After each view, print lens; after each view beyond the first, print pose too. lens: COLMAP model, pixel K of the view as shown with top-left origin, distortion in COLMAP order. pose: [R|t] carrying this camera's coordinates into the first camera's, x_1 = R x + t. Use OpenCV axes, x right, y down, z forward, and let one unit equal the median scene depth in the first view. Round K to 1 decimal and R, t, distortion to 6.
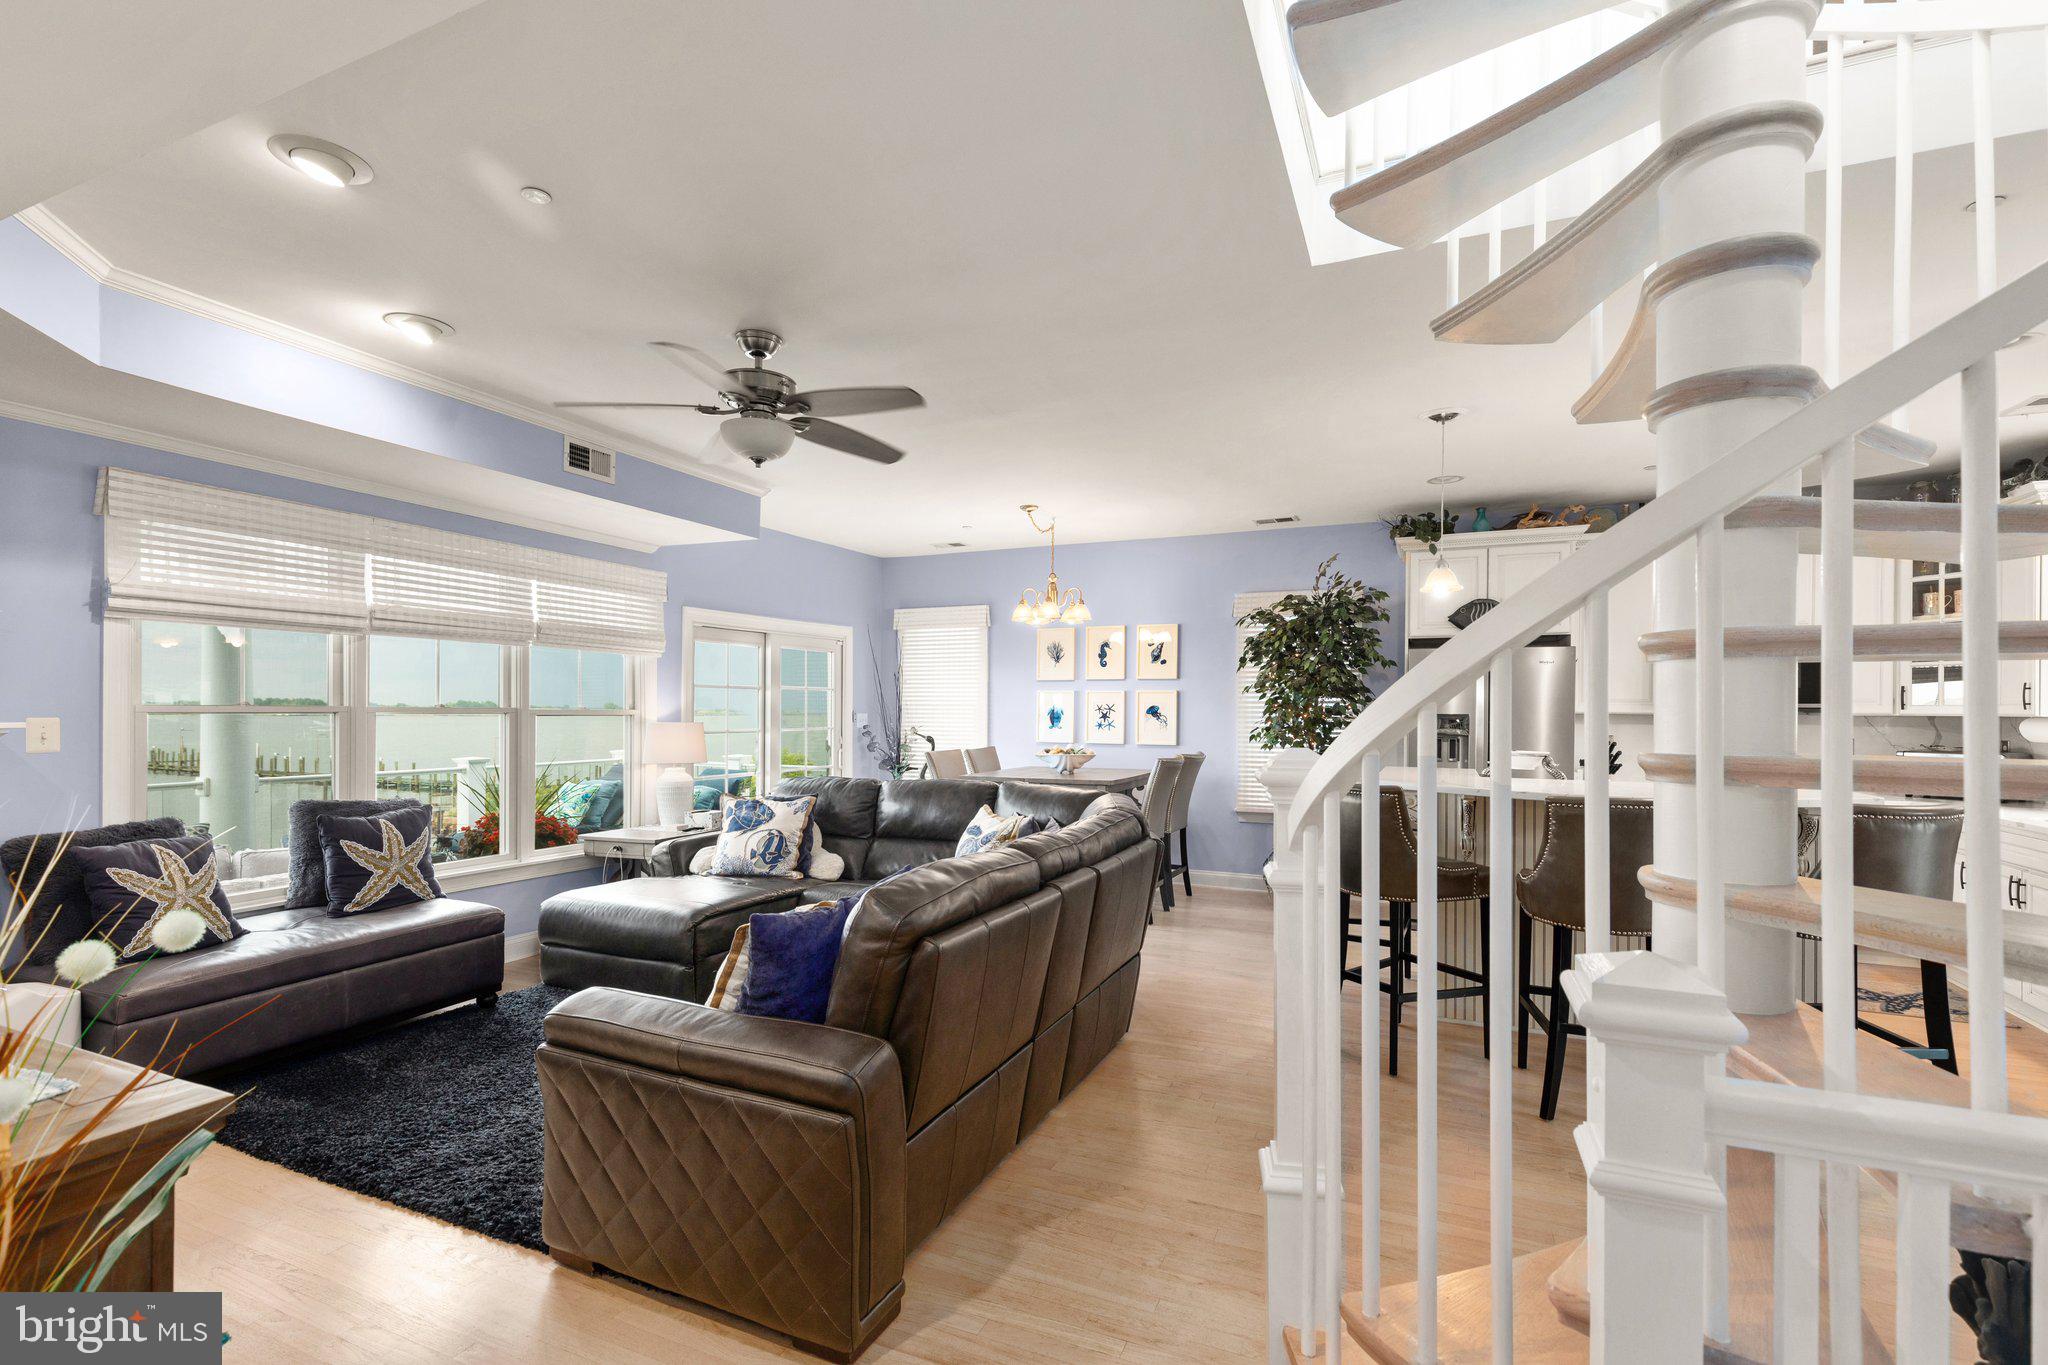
lens RADIAL K [[920.5, 0, 1021.1], [0, 920.5, 714.3], [0, 0, 1]] dist [0.001334, -0.000425]
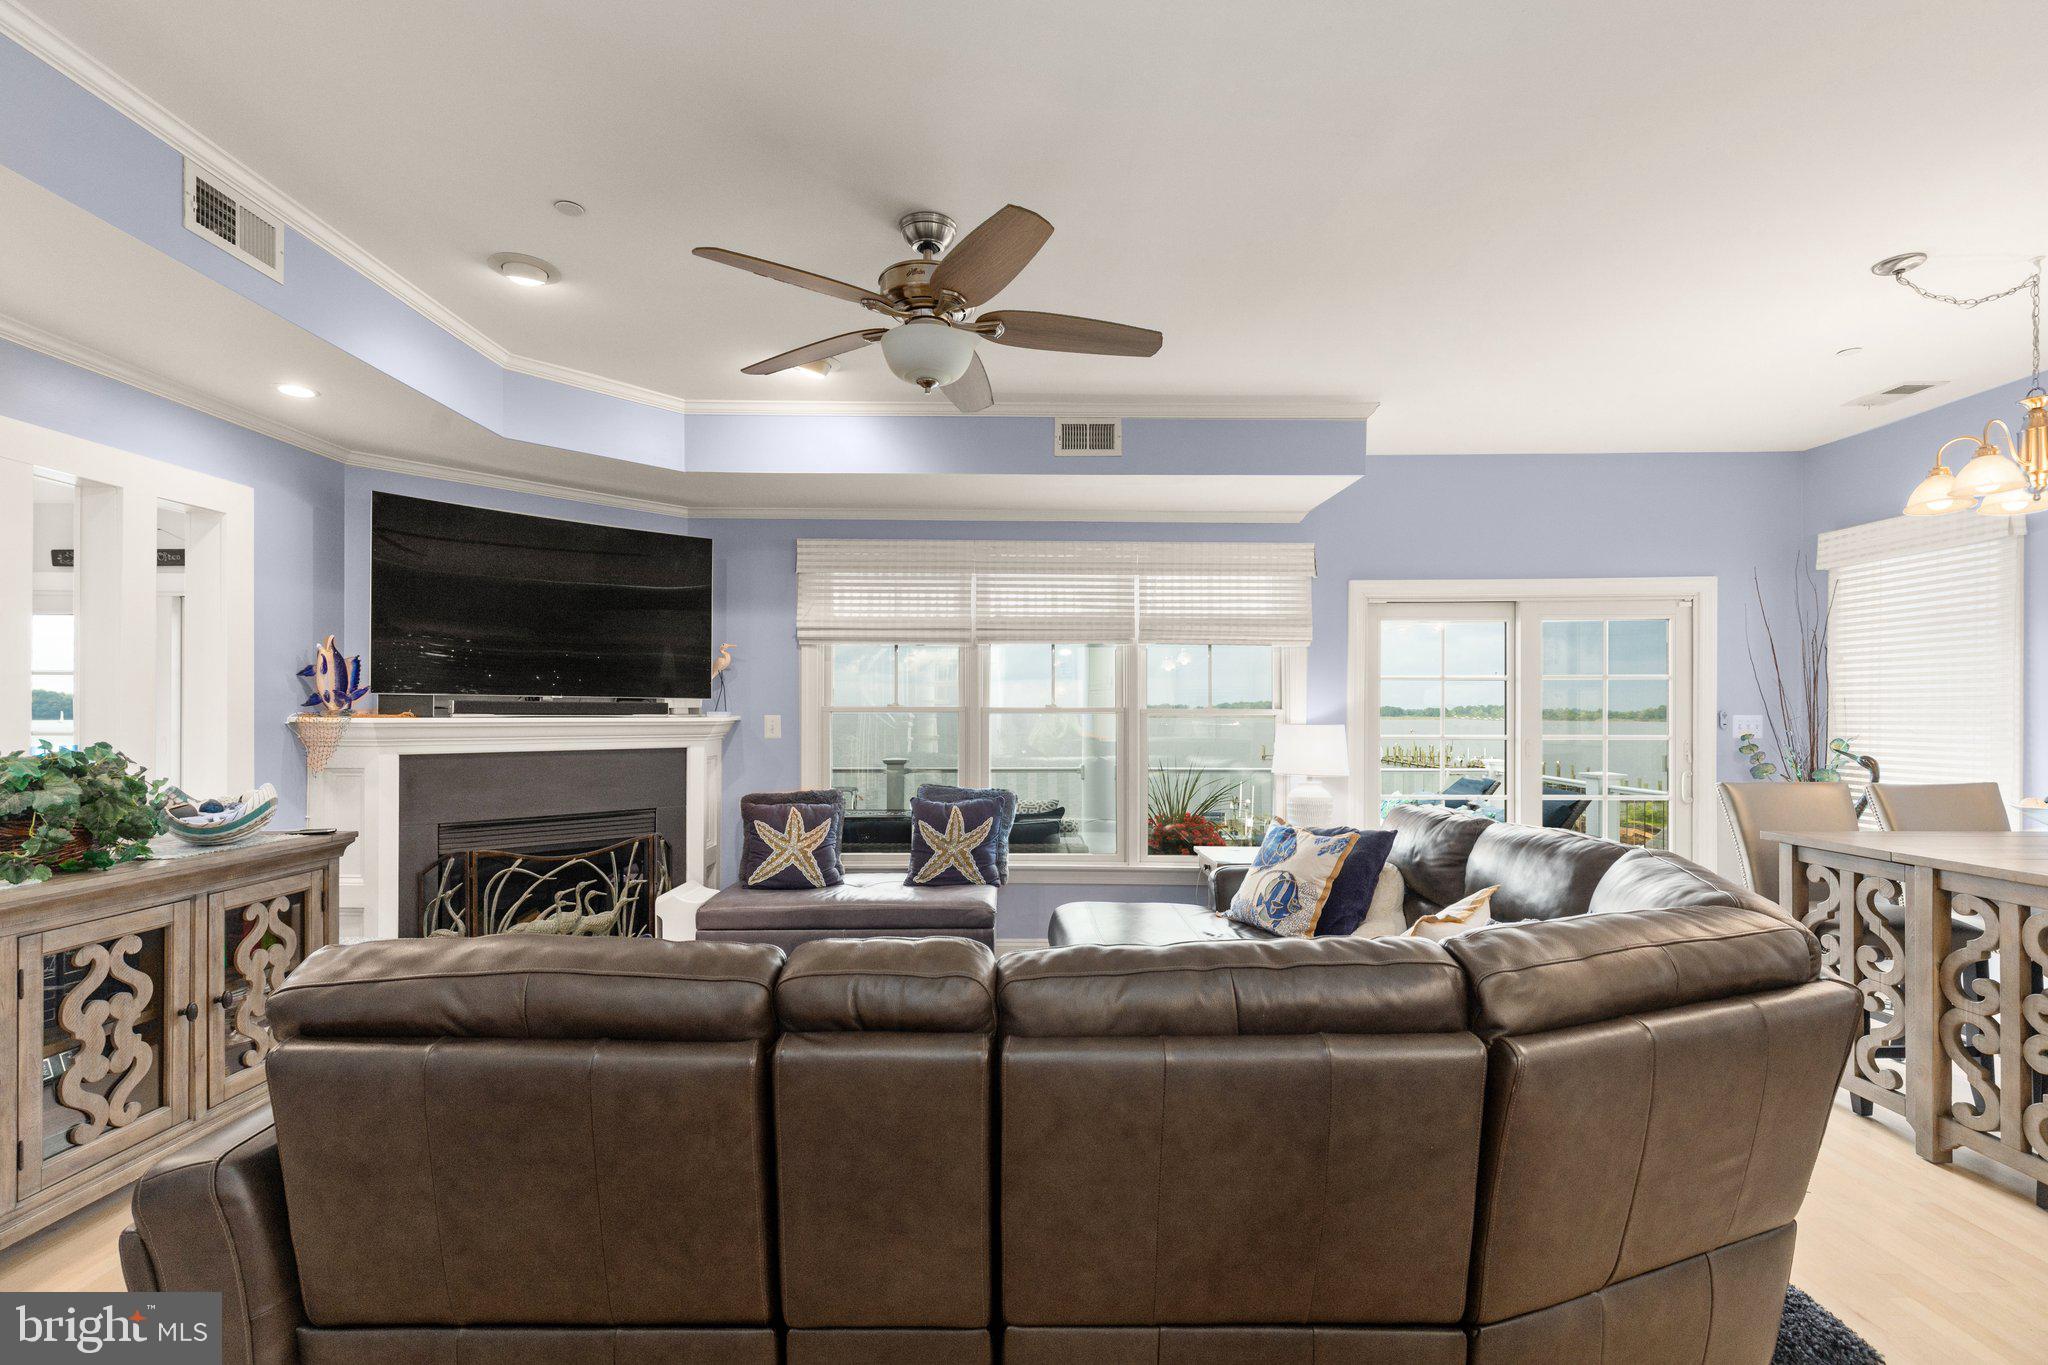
lens RADIAL K [[920.5, 0, 1021.3], [0, 920.5, 712.8], [0, 0, 1]] dist [0.001334, -0.000425]
pose [[0.407007, -0.004118, -0.913416, 0.311145], [-0.003927, 0.999973, -0.006258, 0.005125], [0.913417, 0.006134, 0.406980, 0.515117]]
